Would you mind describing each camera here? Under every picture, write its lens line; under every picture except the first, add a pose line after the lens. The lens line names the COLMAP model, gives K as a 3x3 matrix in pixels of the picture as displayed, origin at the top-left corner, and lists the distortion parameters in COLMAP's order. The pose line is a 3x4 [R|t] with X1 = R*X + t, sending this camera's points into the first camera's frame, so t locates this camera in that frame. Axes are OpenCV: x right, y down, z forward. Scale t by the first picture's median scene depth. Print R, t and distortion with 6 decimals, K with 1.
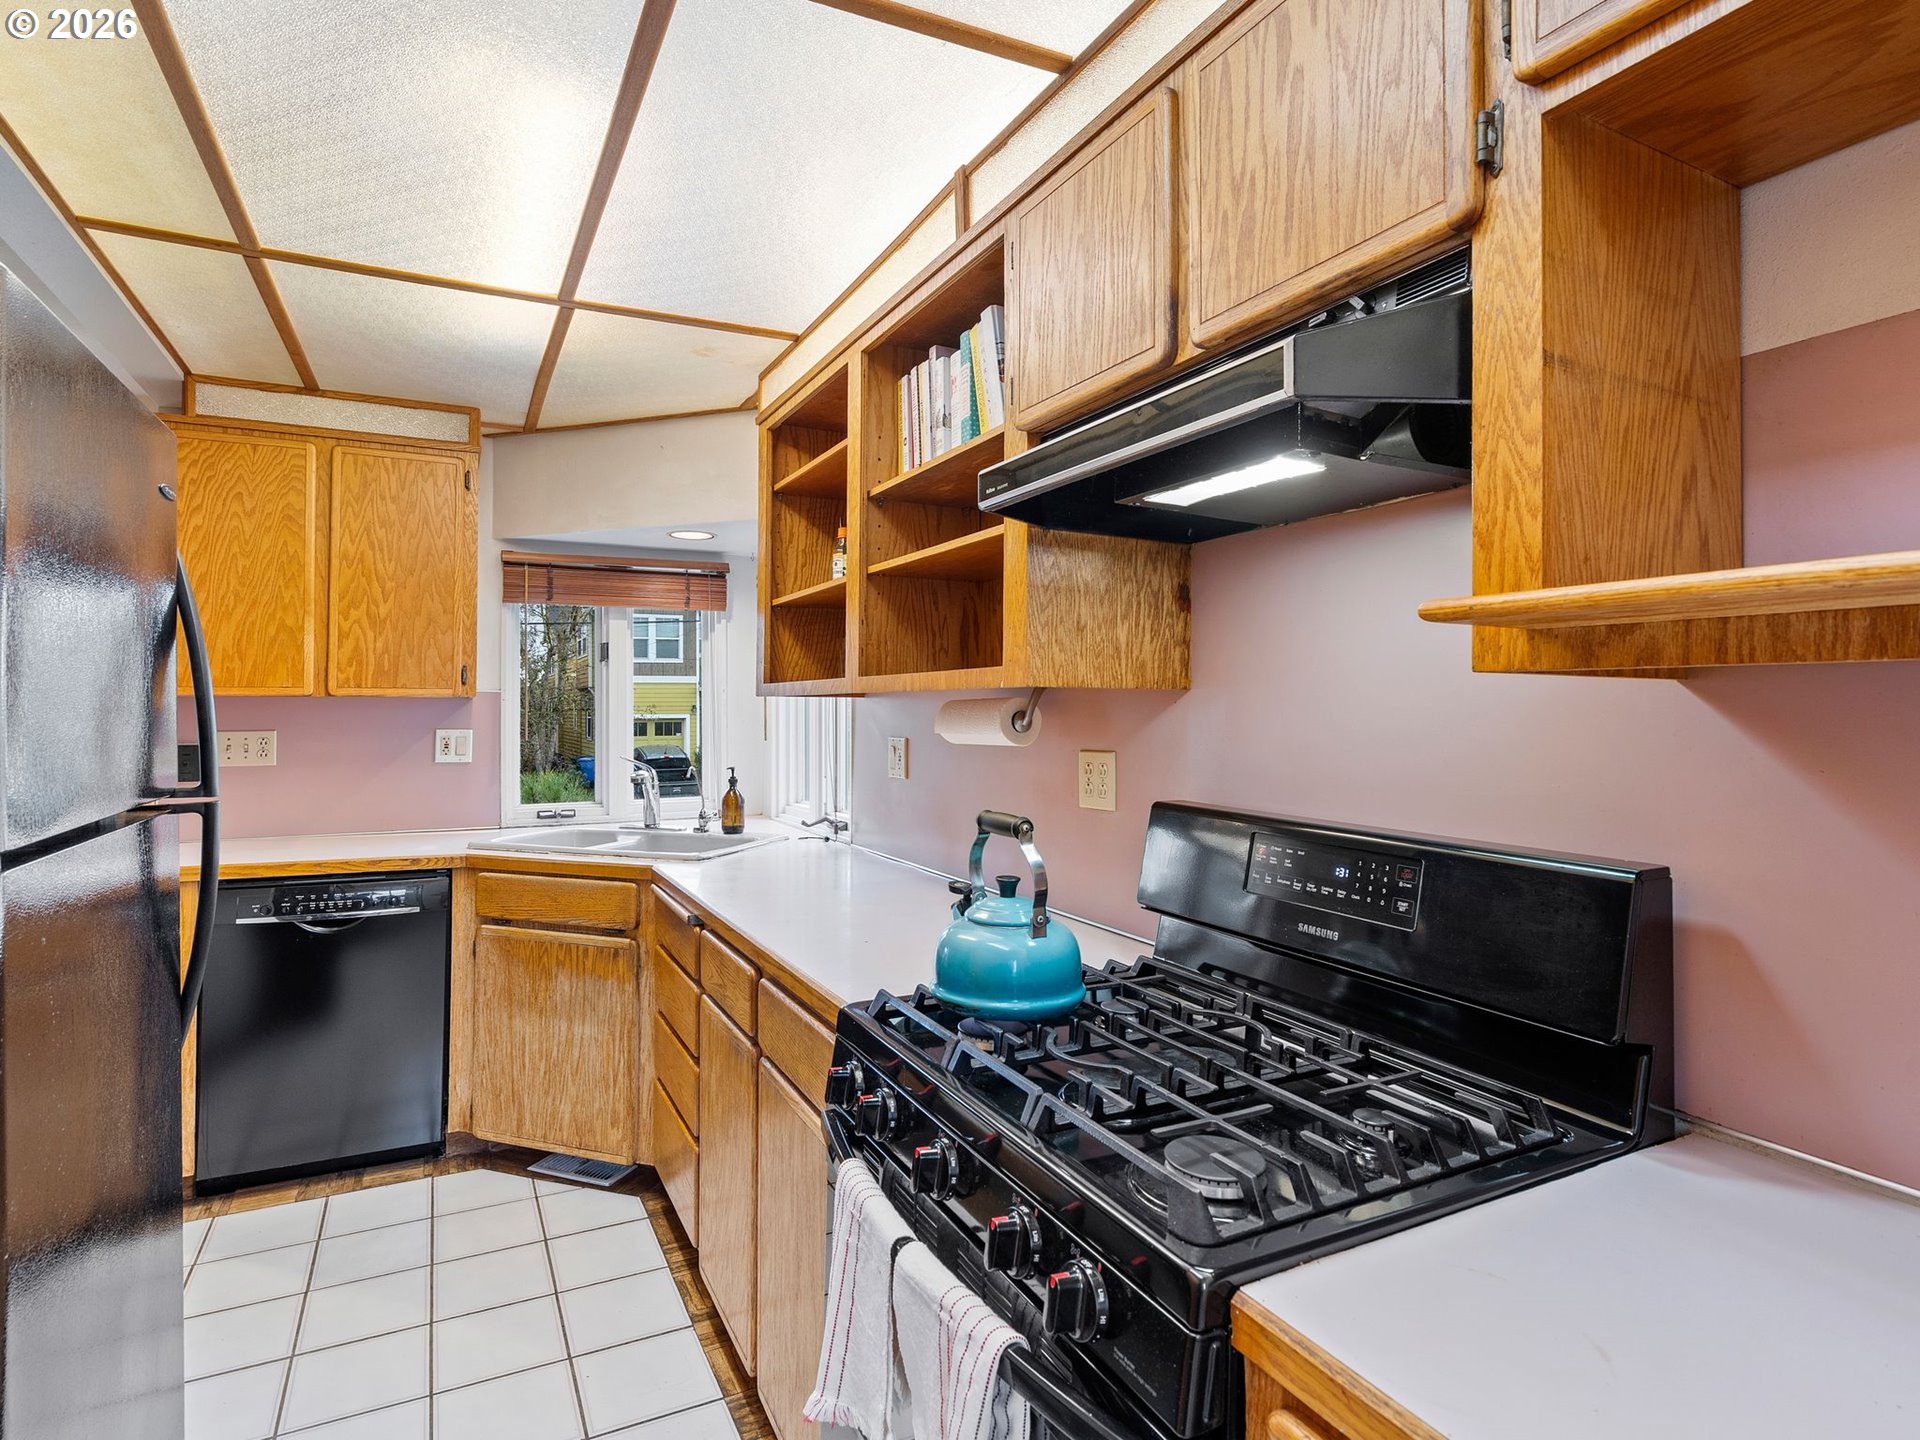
lens RADIAL K [[1004.2, 0, 958.6], [0, 1004.2, 708.4], [0, 0, 1]] dist [-0.004552, -0.000303]
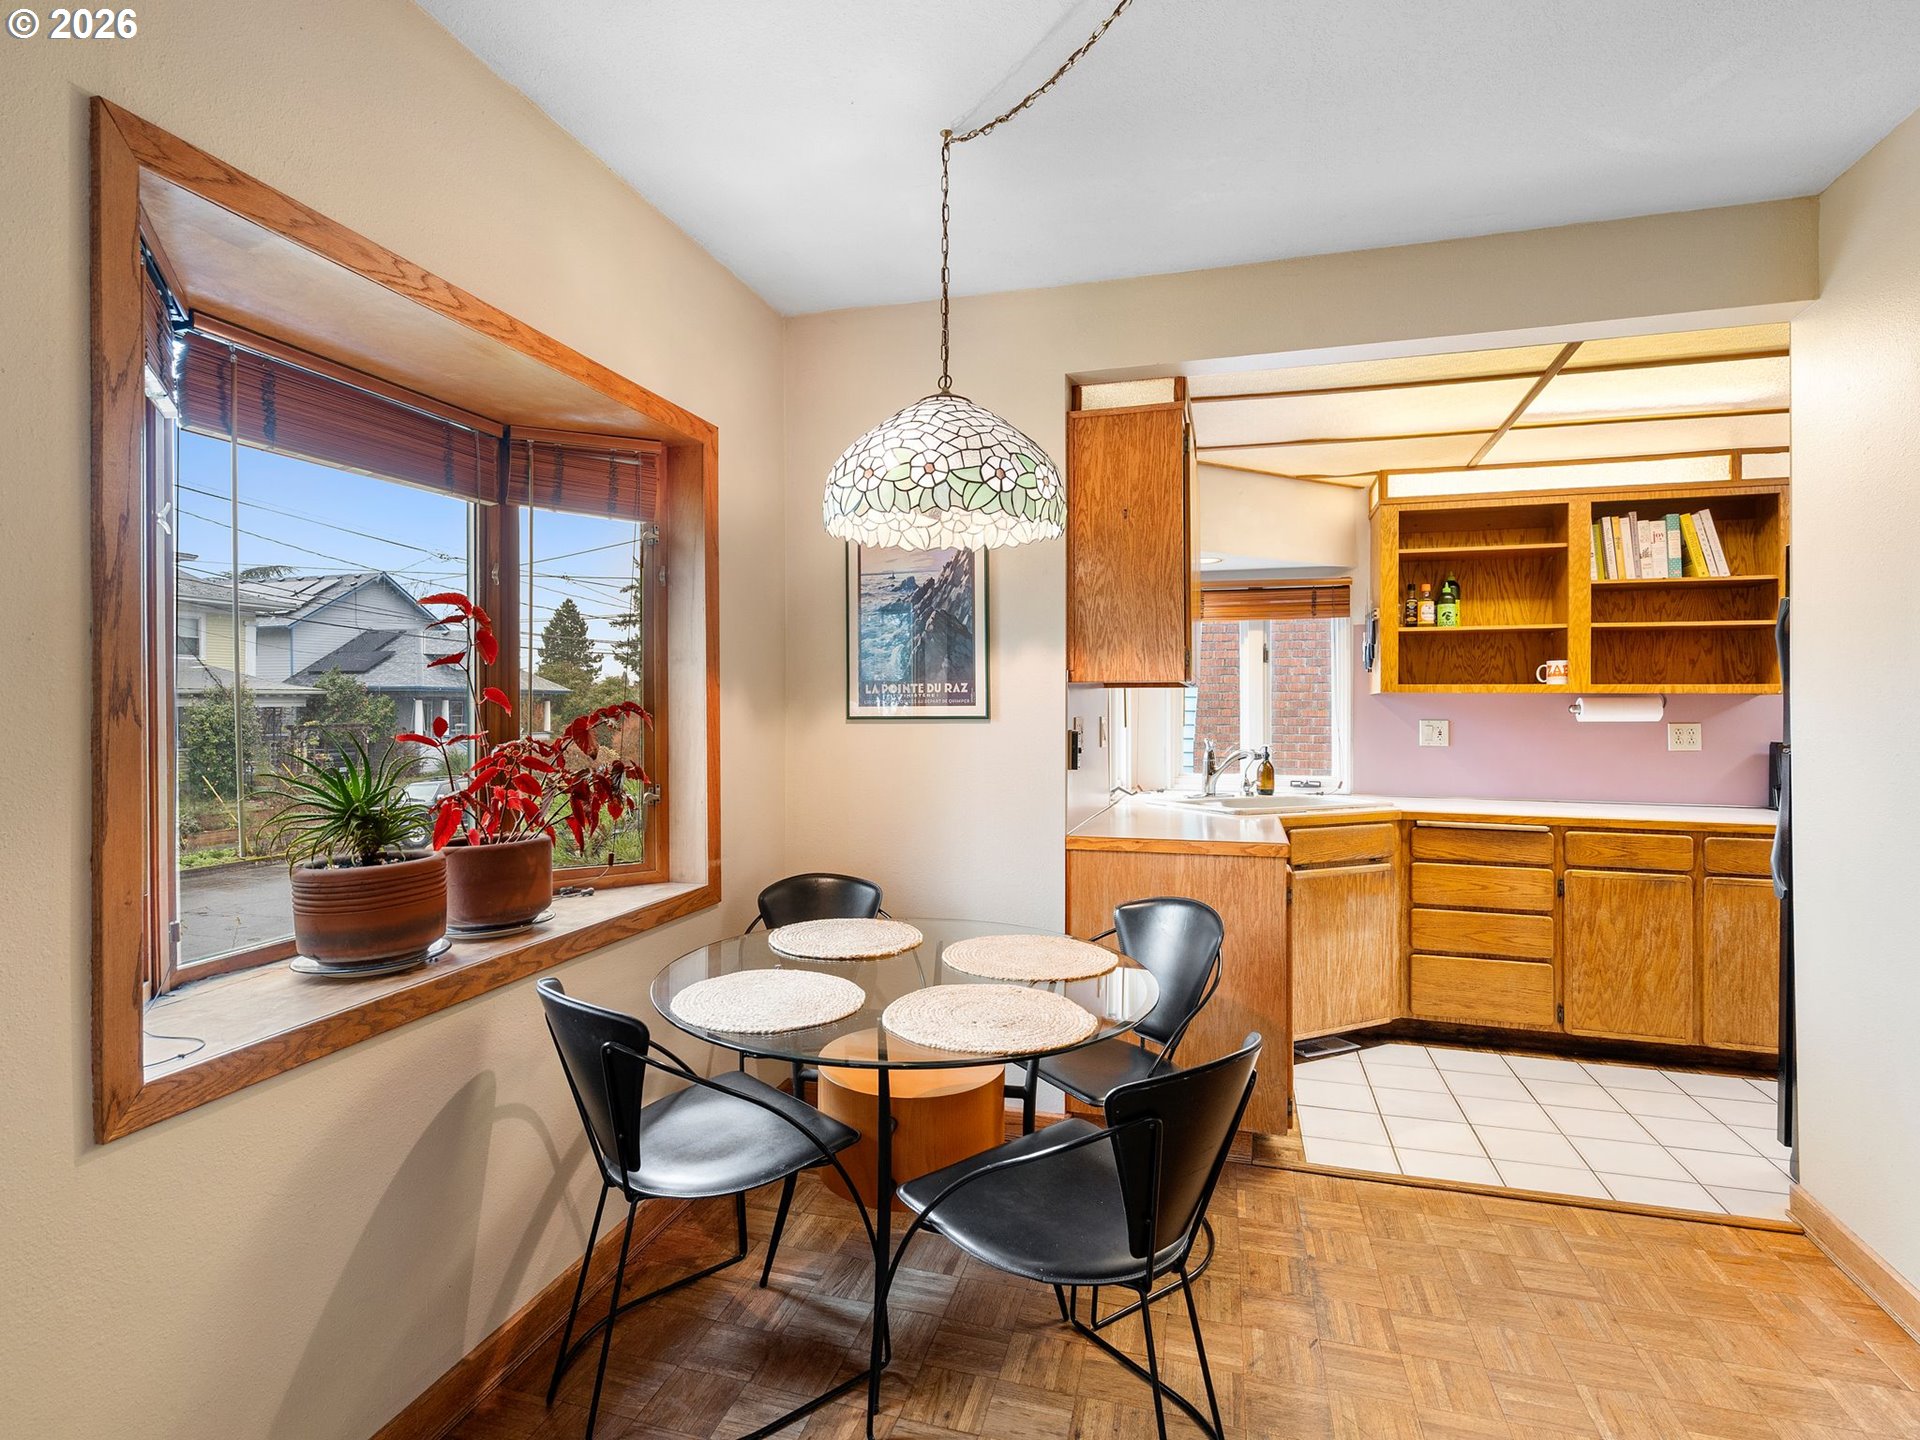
lens RADIAL K [[1002.7, 0, 916.3], [0, 1002.7, 712.2], [0, 0, 1]] dist [0.003983, 0.000508]
pose [[0.699813, 0.001677, 0.714324, -1.772303], [-0.007390, 0.999961, 0.004892, 0.015136], [-0.714288, -0.008702, 0.699798, 0.479464]]
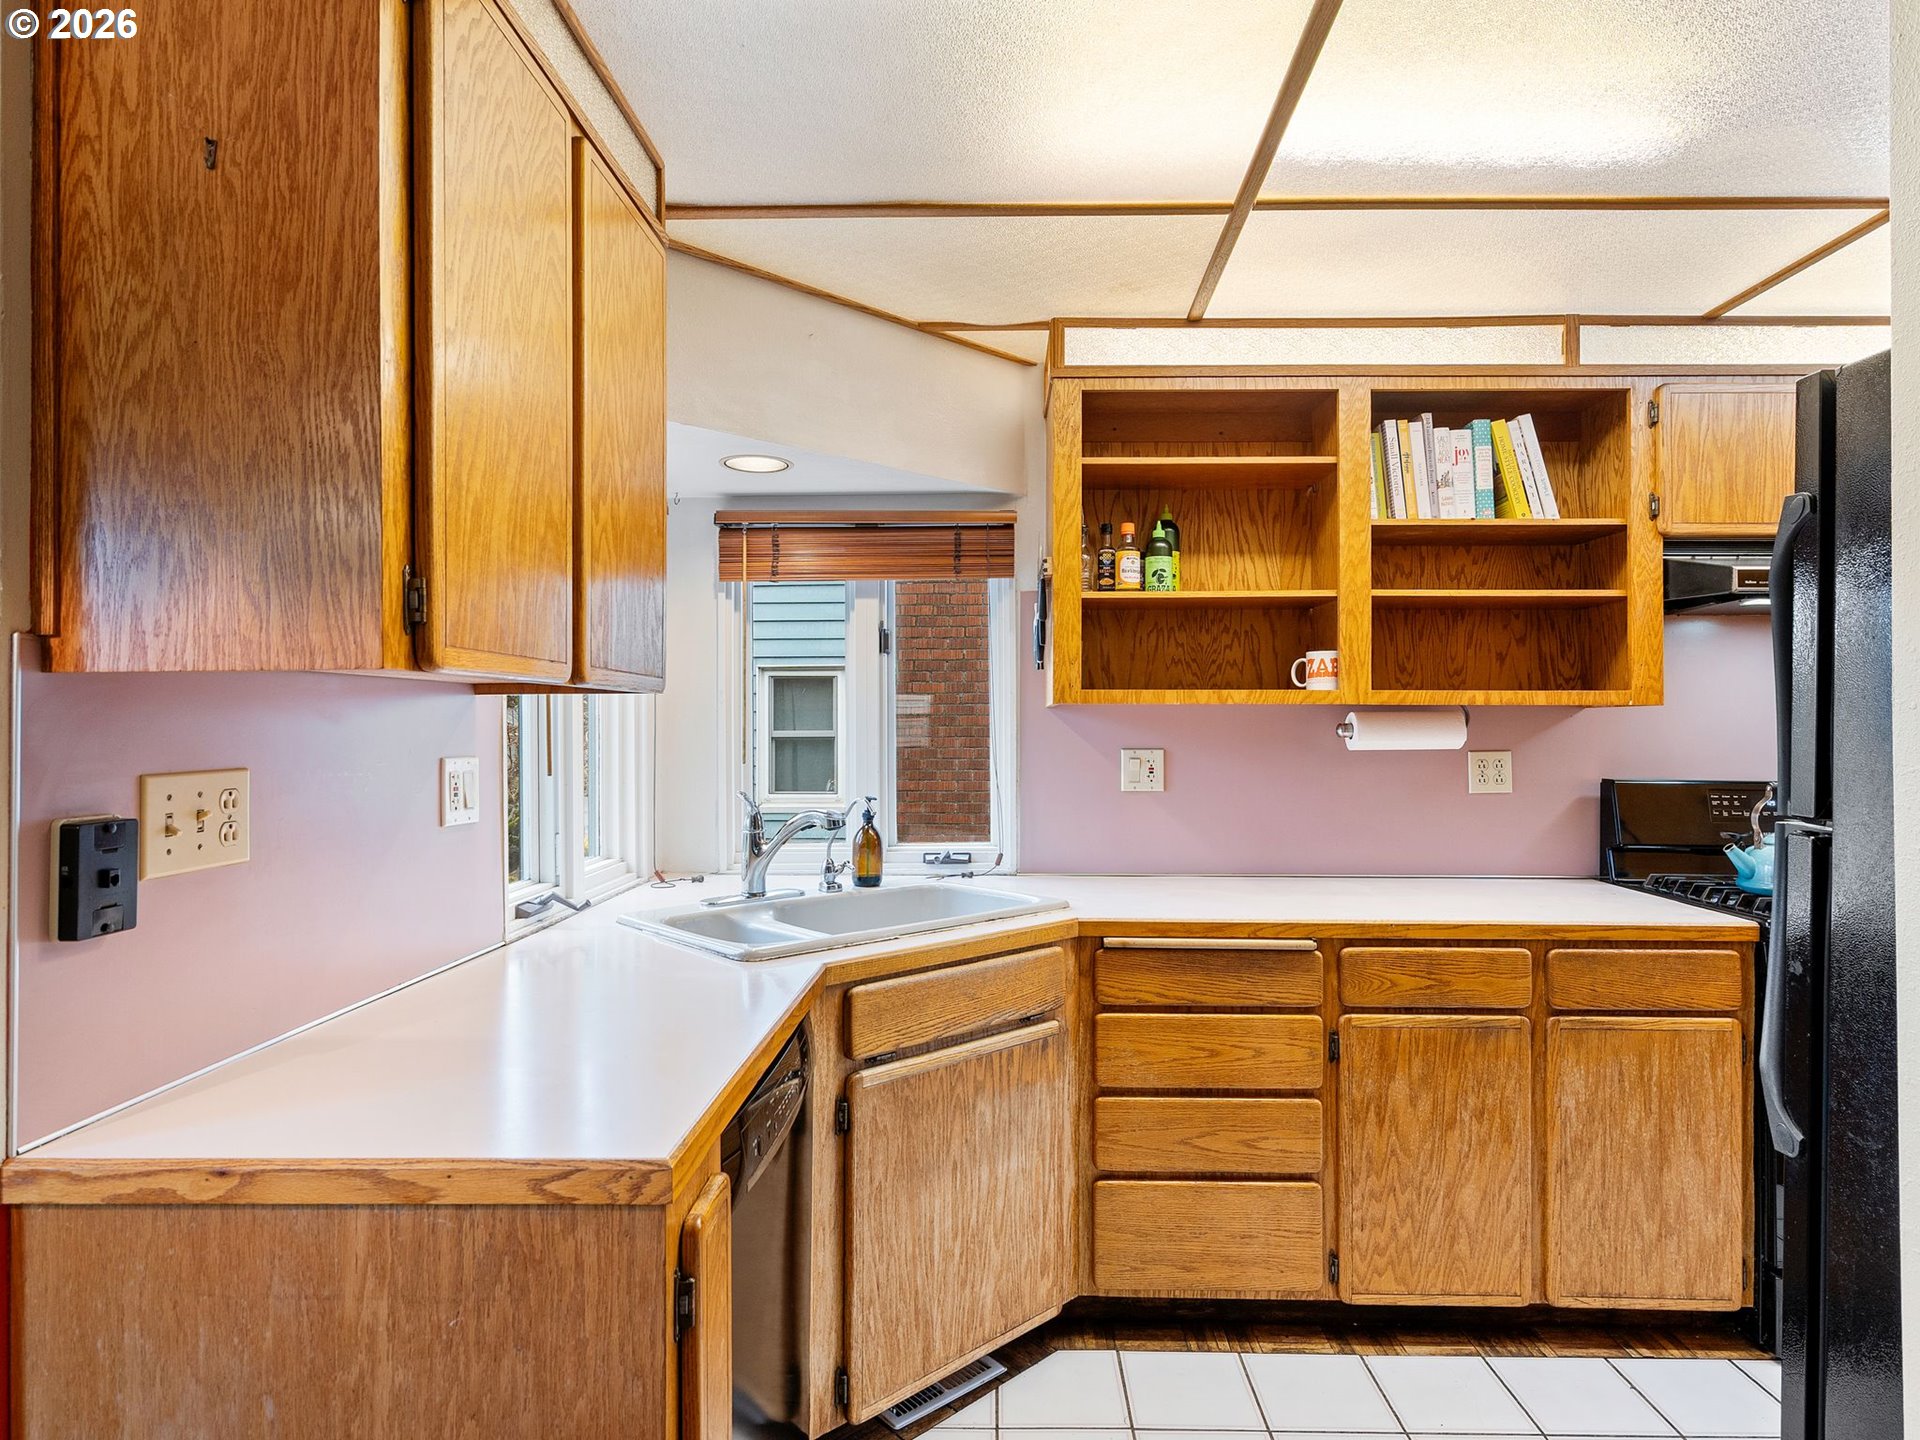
lens RADIAL K [[1063.9, 0, 966.3], [0, 1063.9, 737.2], [0, 0, 1]] dist [-0.003648, 0.000147]
pose [[0.478347, -0.011262, 0.878099, -1.047368], [-0.002815, 0.999893, 0.014358, 0.003751], [-0.878166, -0.009340, 0.478264, 0.663753]]
